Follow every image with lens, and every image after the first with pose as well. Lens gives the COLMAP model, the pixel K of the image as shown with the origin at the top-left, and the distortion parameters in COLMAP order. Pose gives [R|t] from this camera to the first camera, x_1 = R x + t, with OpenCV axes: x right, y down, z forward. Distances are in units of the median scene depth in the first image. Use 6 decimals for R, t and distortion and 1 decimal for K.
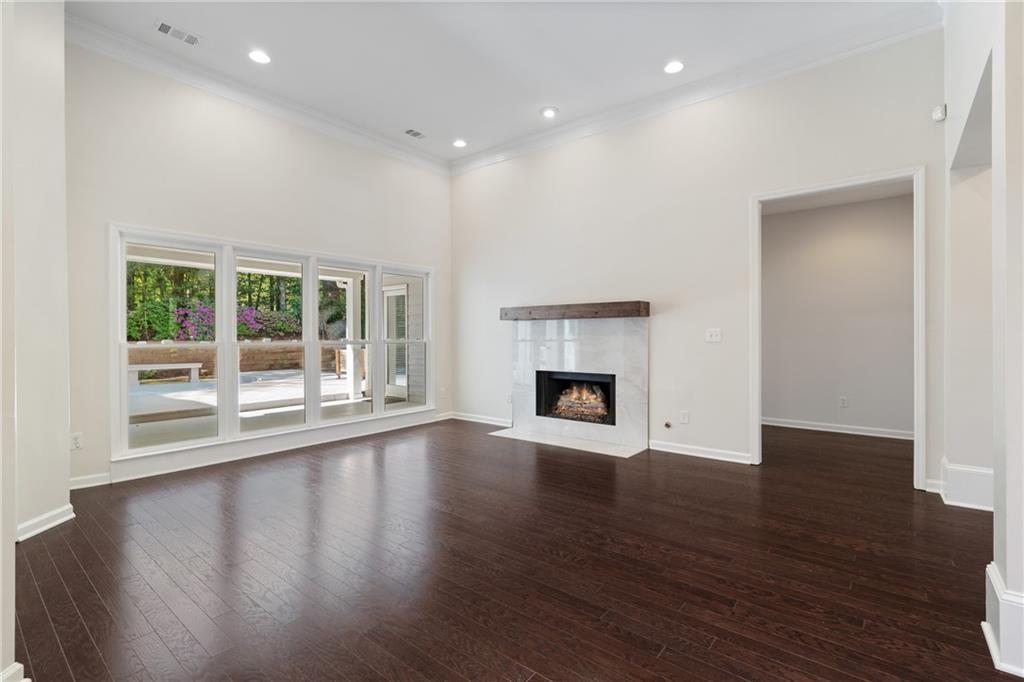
lens RADIAL K [[469.7, 0, 511.5], [0, 469.7, 342.6], [0, 0, 1]] dist [-0.009846, 0.003305]
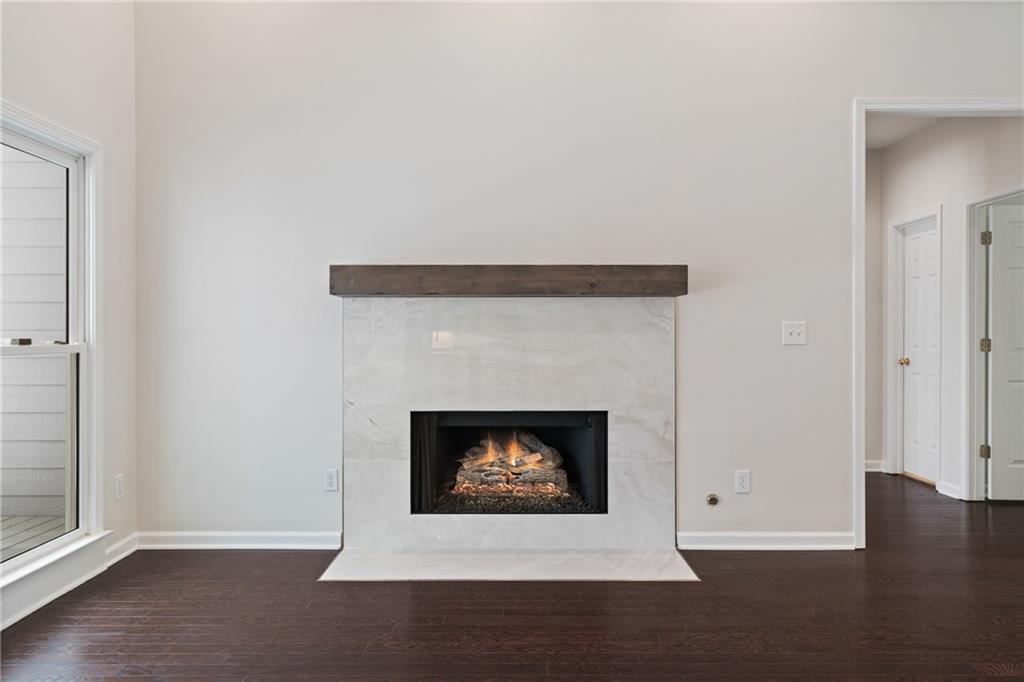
lens RADIAL K [[693.4, 0, 511.3], [0, 693.4, 330.7], [0, 0, 1]] dist [0.020533, 0.001395]
pose [[0.782114, -0.003576, 0.623125, -0.290731], [0.006108, 0.999979, -0.001928, -0.014878], [-0.623105, 0.005314, 0.782120, 0.449020]]
